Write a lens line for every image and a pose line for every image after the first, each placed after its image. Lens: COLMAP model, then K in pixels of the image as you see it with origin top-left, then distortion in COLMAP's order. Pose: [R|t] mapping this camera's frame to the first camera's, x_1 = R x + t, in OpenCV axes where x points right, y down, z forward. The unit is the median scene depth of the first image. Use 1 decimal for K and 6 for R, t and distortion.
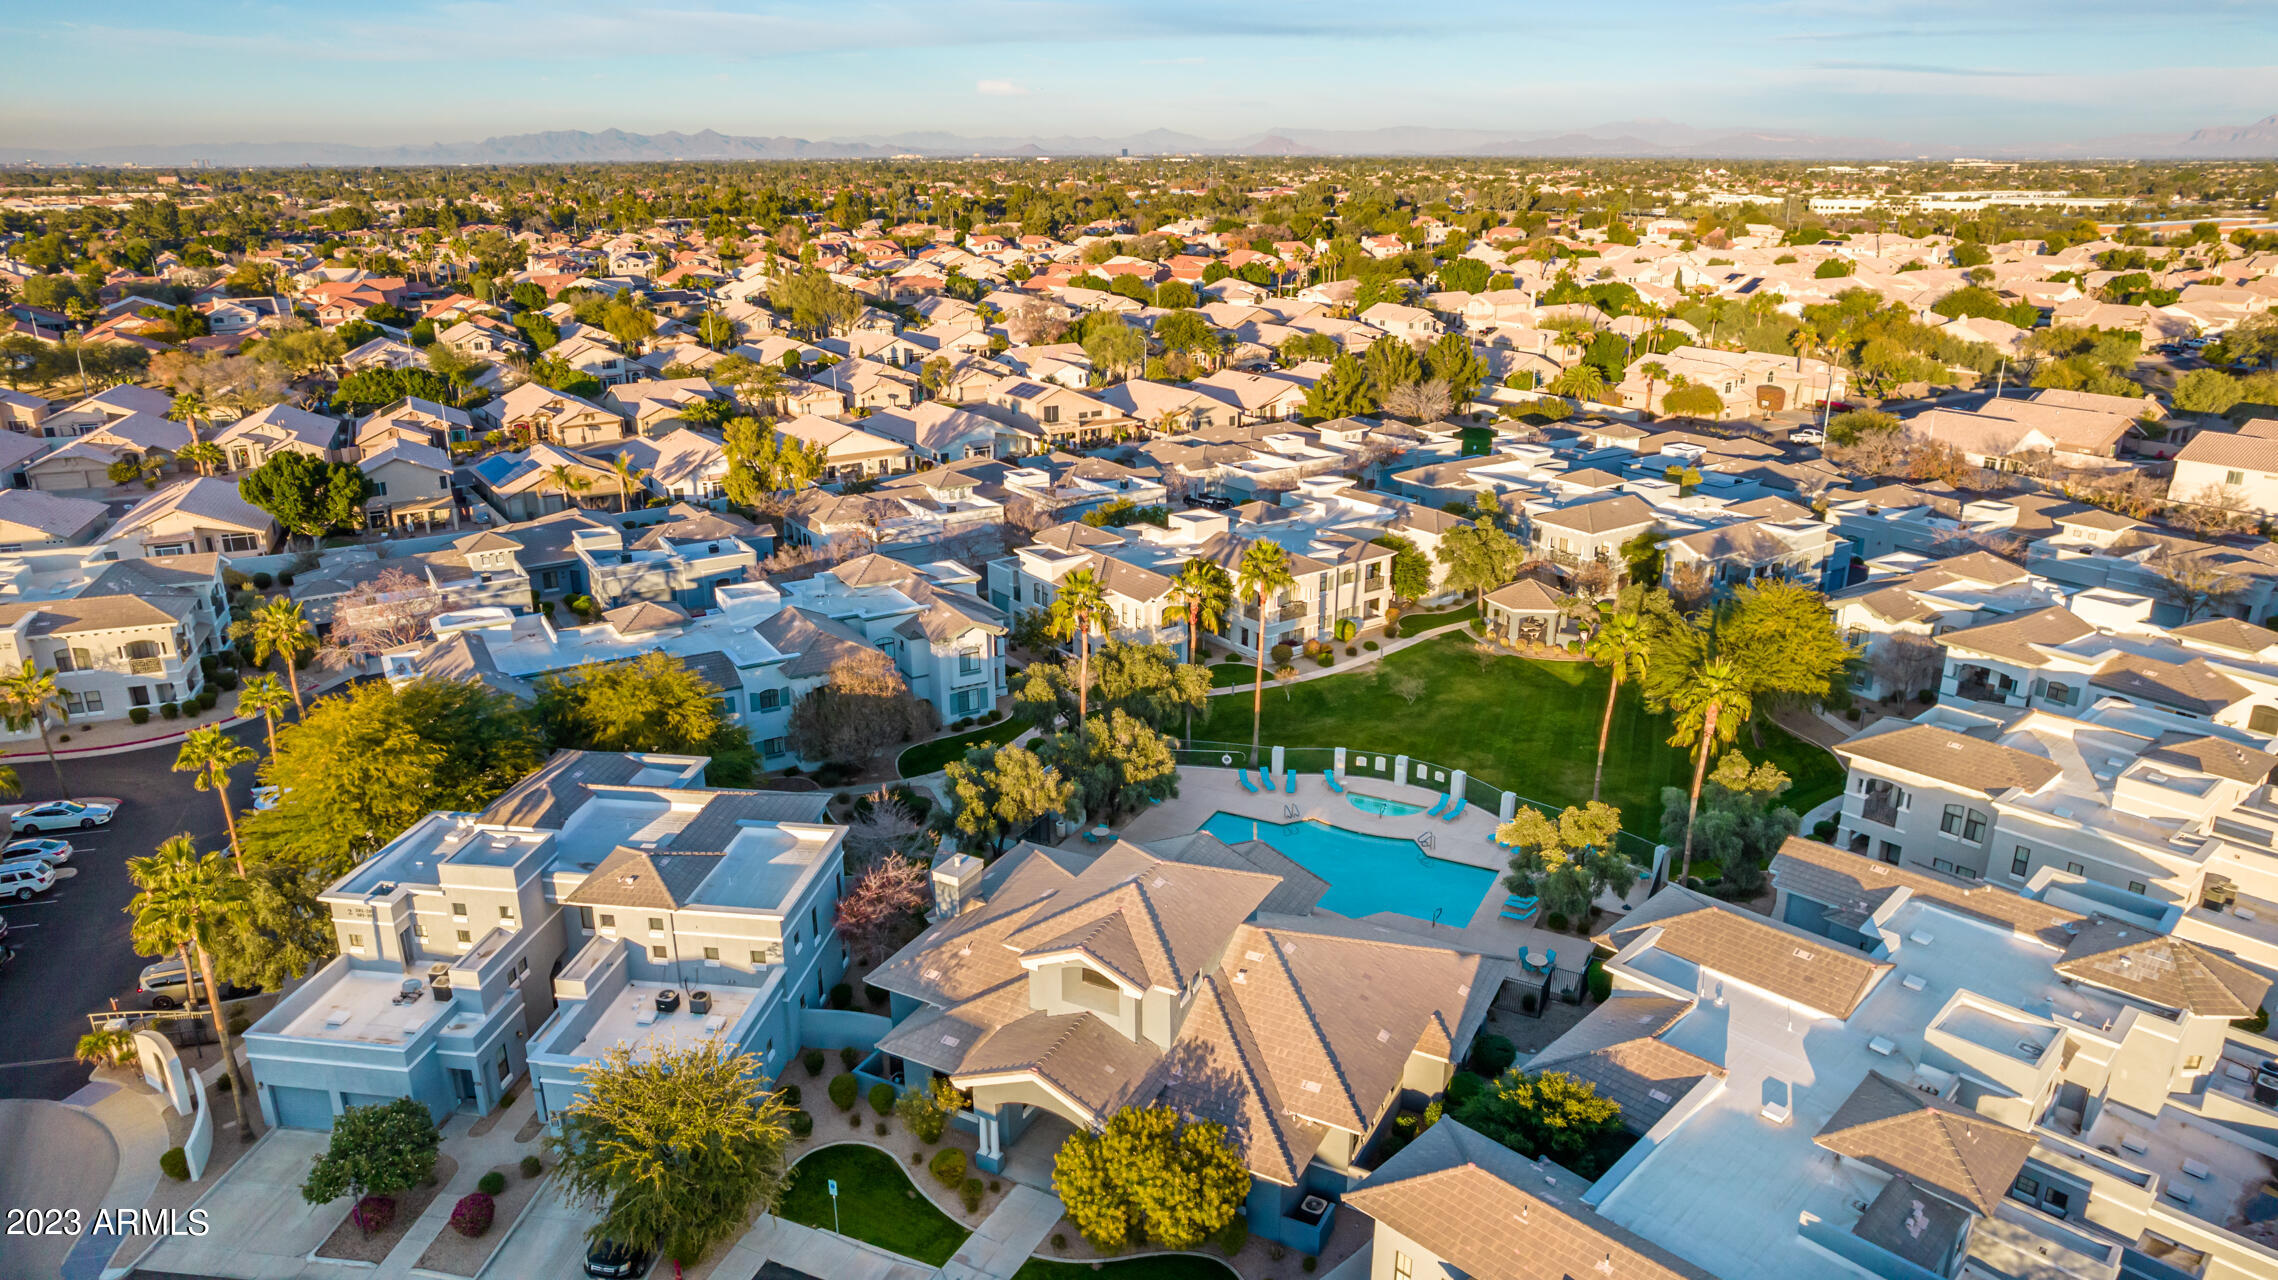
lens RADIAL K [[1459.5, 0, 1132.6], [0, 1459.5, 642.9], [0, 0, 1]] dist [-0.073276, 0.061467]
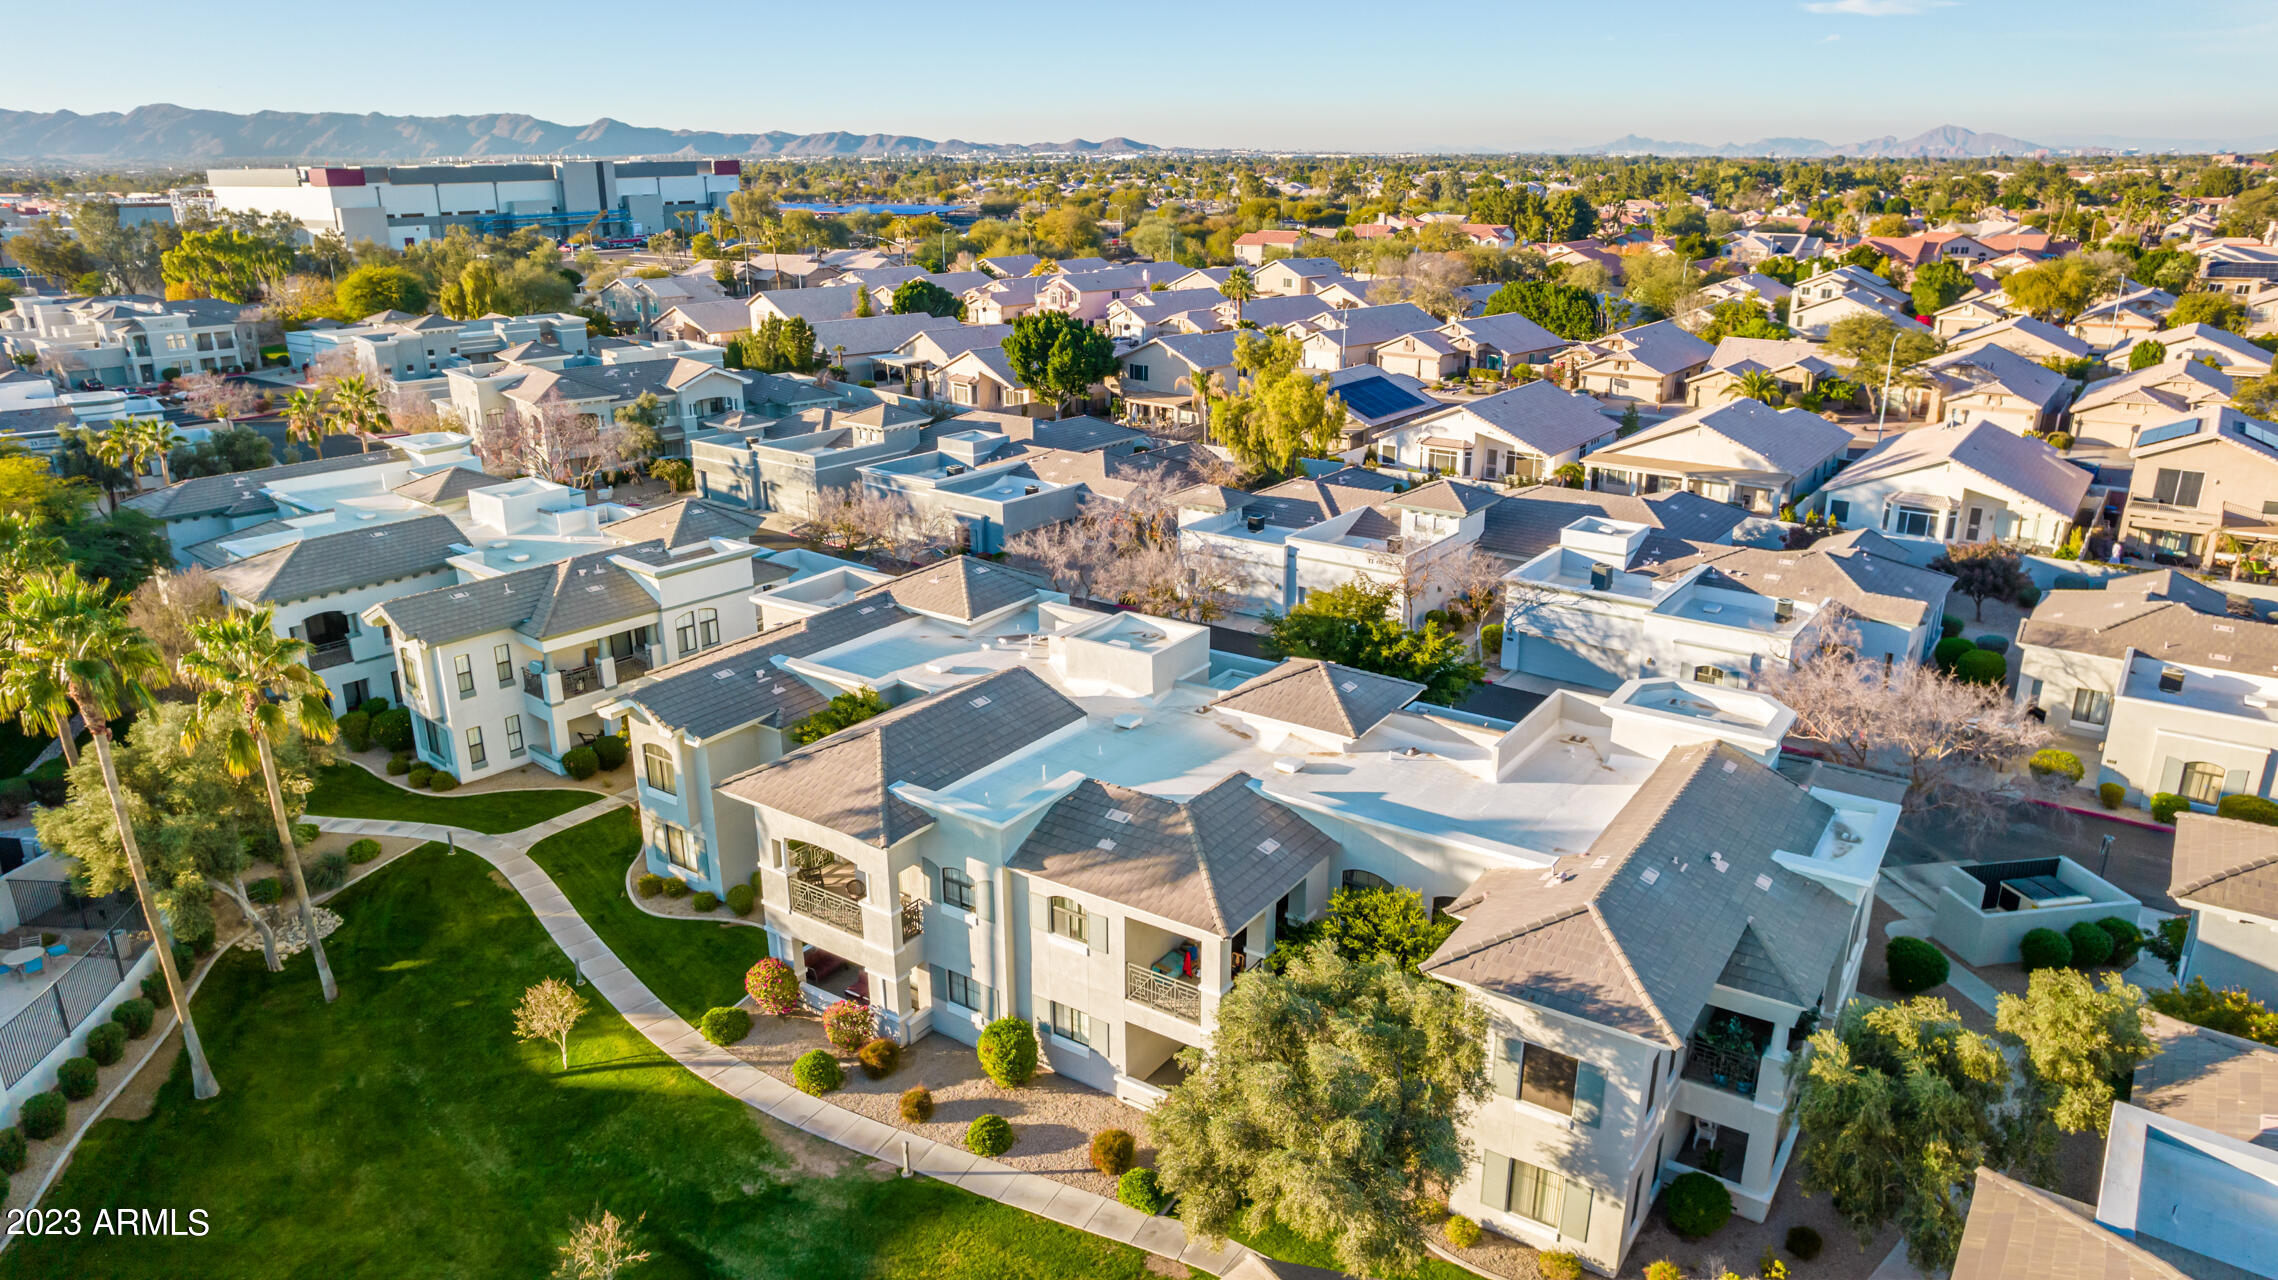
lens RADIAL K [[1459.5, 0, 1132.6], [0, 1459.5, 642.9], [0, 0, 1]] dist [-0.073276, 0.061467]
pose [[0.322409, 0.301640, -0.897255, 0.396865], [-0.296270, 0.932403, 0.206999, -0.162626], [0.899042, 0.199091, 0.389982, 0.812835]]
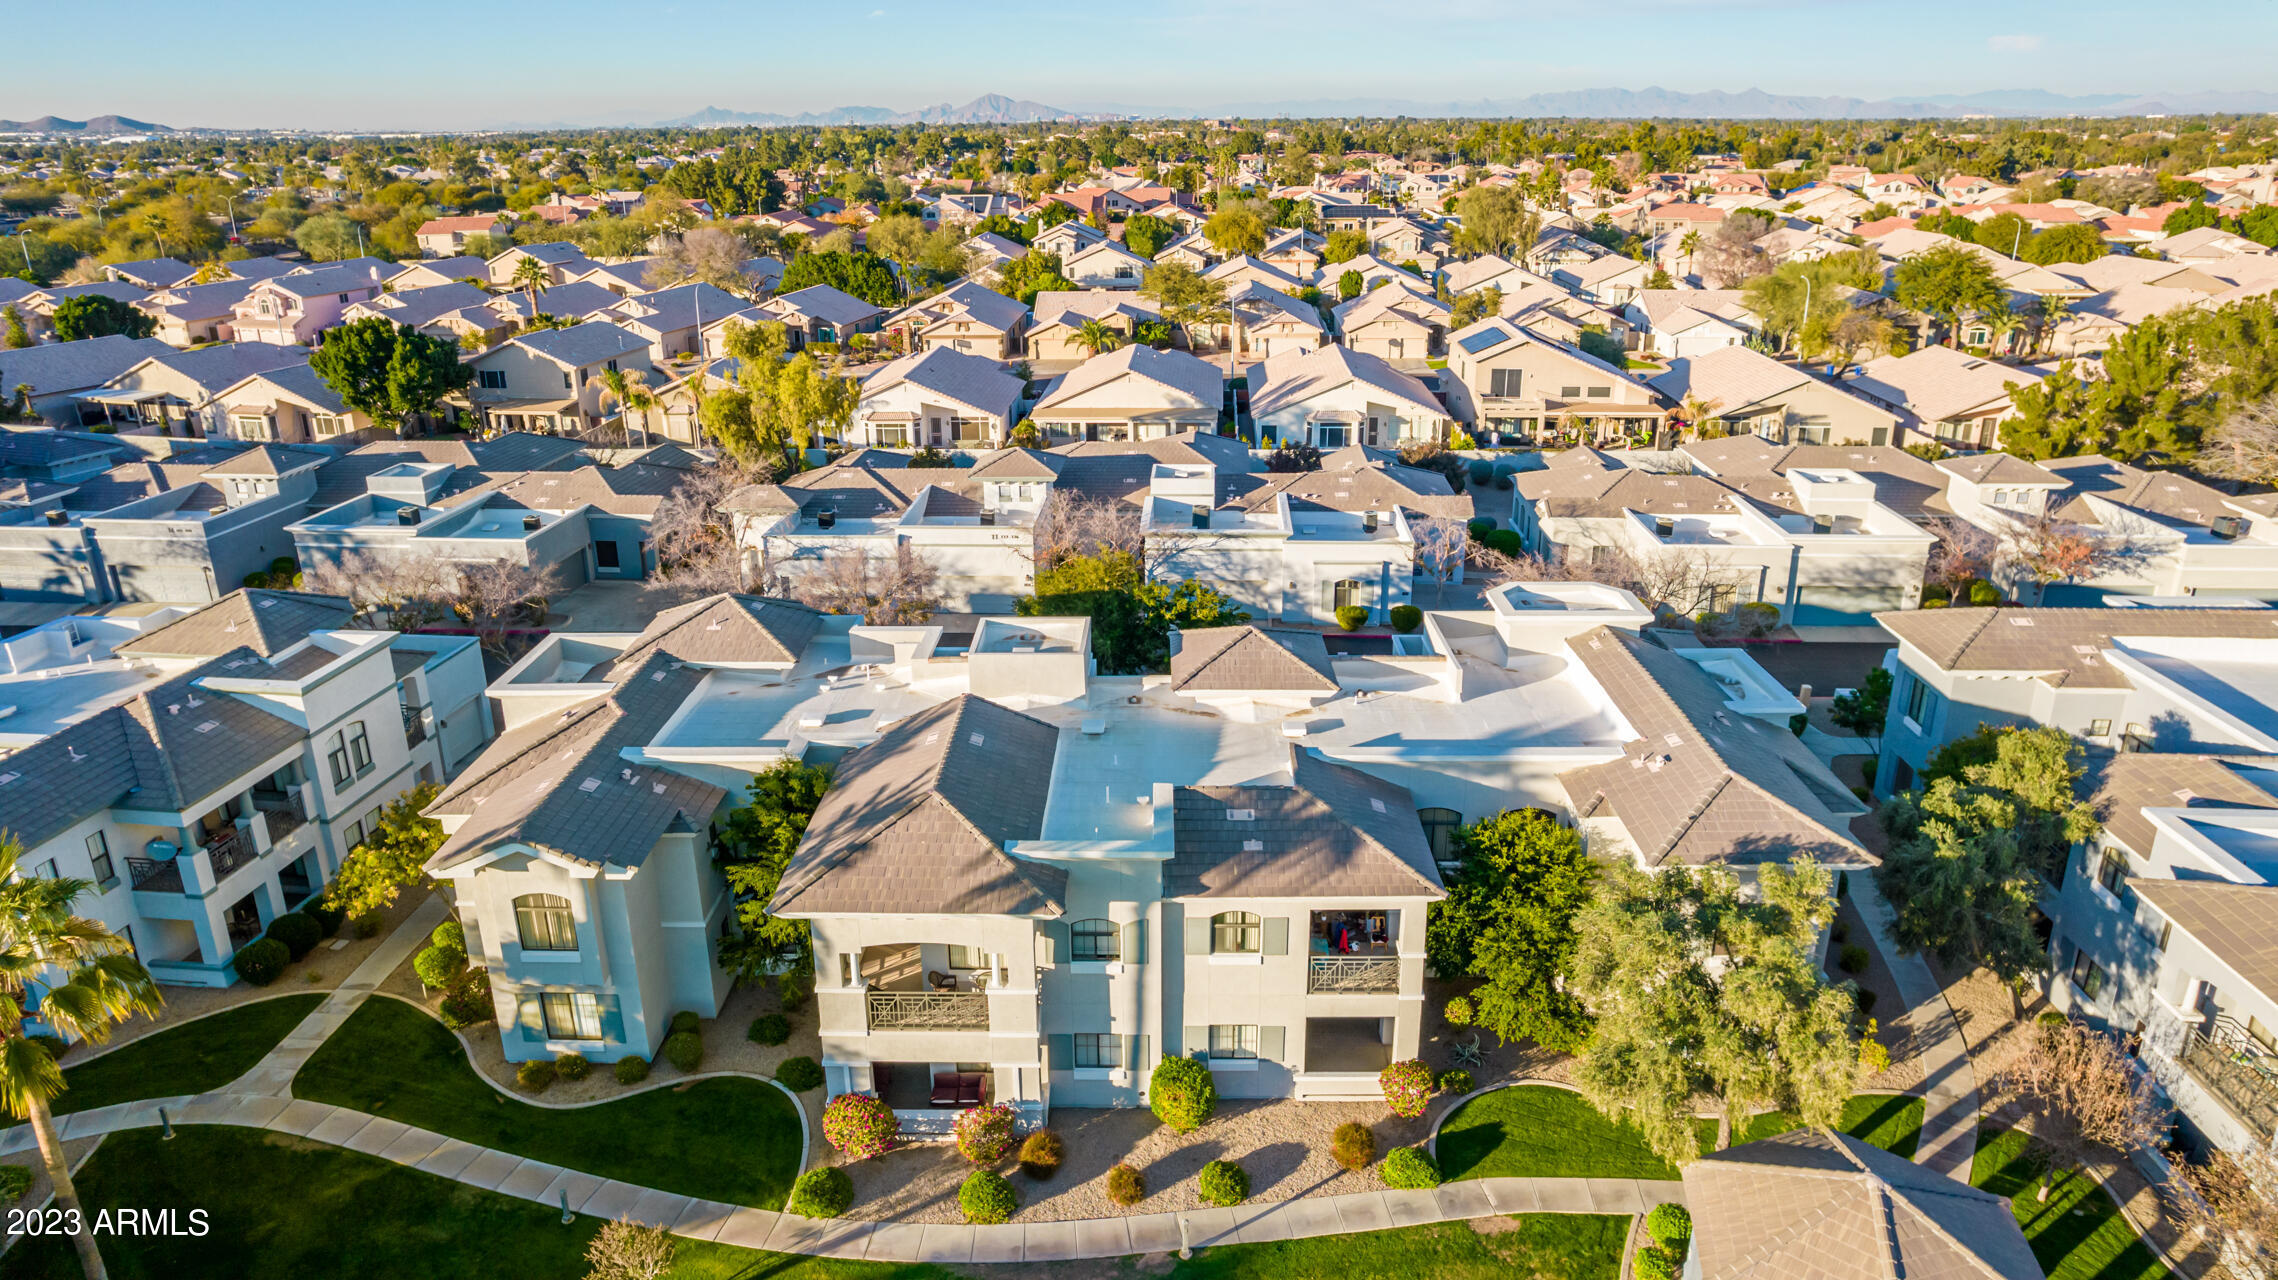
lens RADIAL K [[1459.5, 0, 1132.6], [0, 1459.5, 642.9], [0, 0, 1]] dist [-0.073276, 0.061467]
pose [[0.791451, 0.202553, -0.576695, 0.275282], [-0.187998, 0.978428, 0.085647, -0.118723], [0.581603, 0.040632, 0.812458, 0.685032]]
